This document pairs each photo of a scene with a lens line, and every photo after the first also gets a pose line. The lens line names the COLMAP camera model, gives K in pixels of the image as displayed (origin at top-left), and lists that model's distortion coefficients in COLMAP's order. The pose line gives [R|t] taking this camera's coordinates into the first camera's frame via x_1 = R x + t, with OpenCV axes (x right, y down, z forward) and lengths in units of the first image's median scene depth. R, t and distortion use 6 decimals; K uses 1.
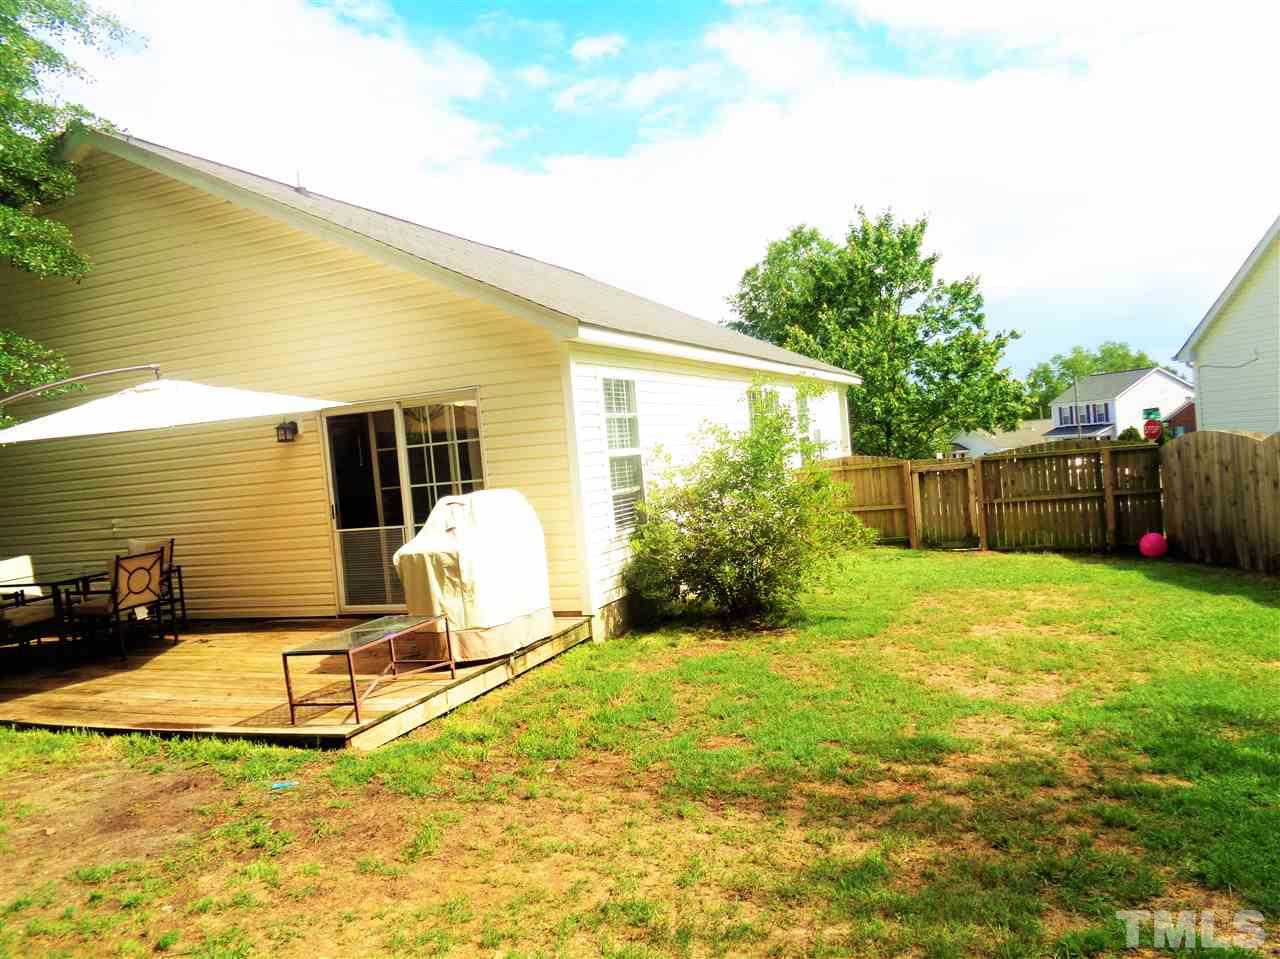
lens RADIAL K [[952.2, 0, 640.0], [0, 952.2, 479.5], [0, 0, 1]] dist [-0.002034, -0.004728]
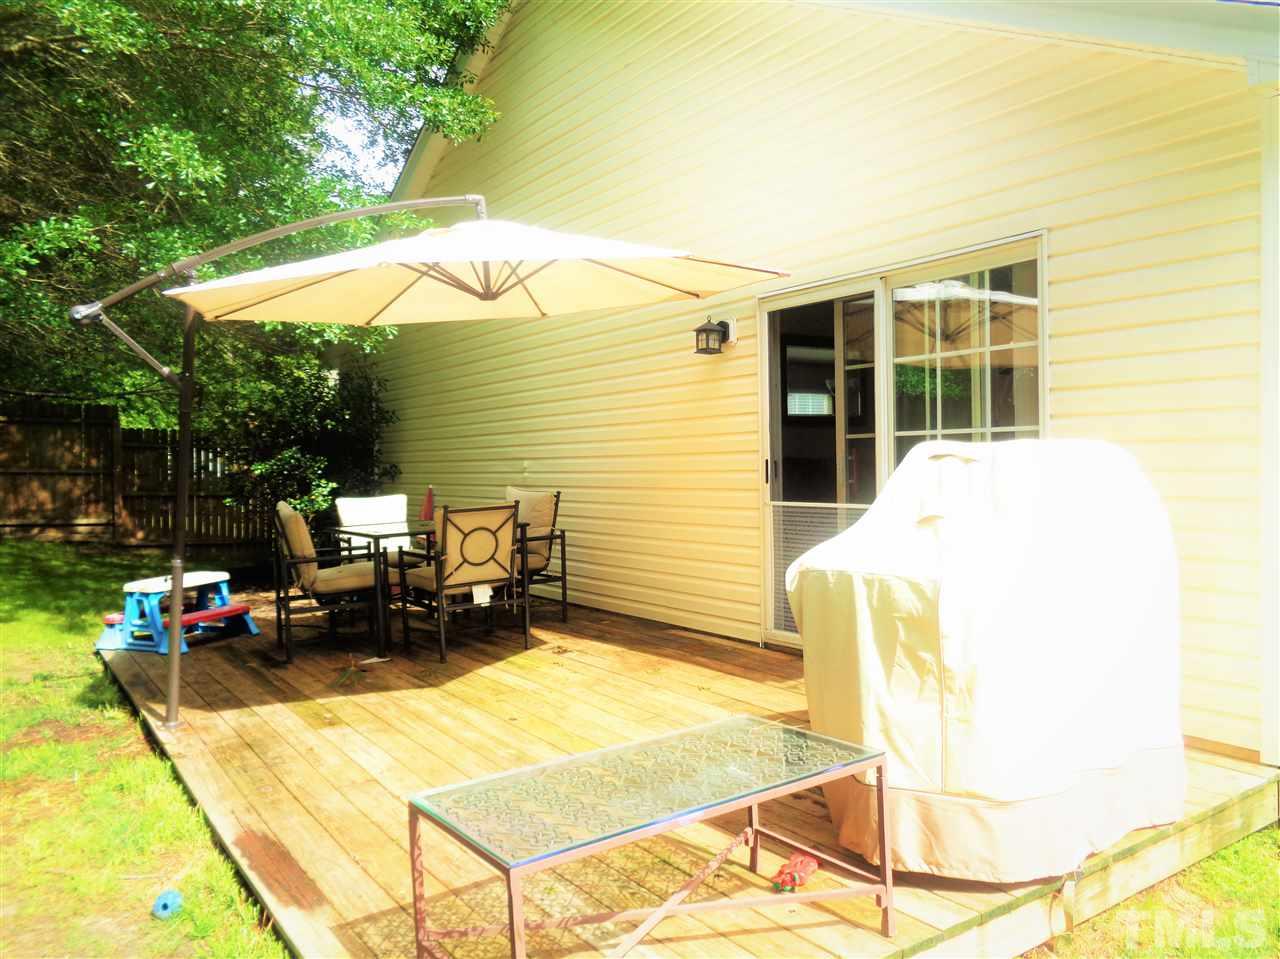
lens RADIAL K [[952.2, 0, 640.0], [0, 952.2, 479.5], [0, 0, 1]] dist [-0.002034, -0.004728]
pose [[0.838787, 0.085536, -0.537699, -0.072899], [-0.076787, 0.996296, 0.038704, 0.024106], [0.539018, 0.008824, 0.842248, 0.488823]]
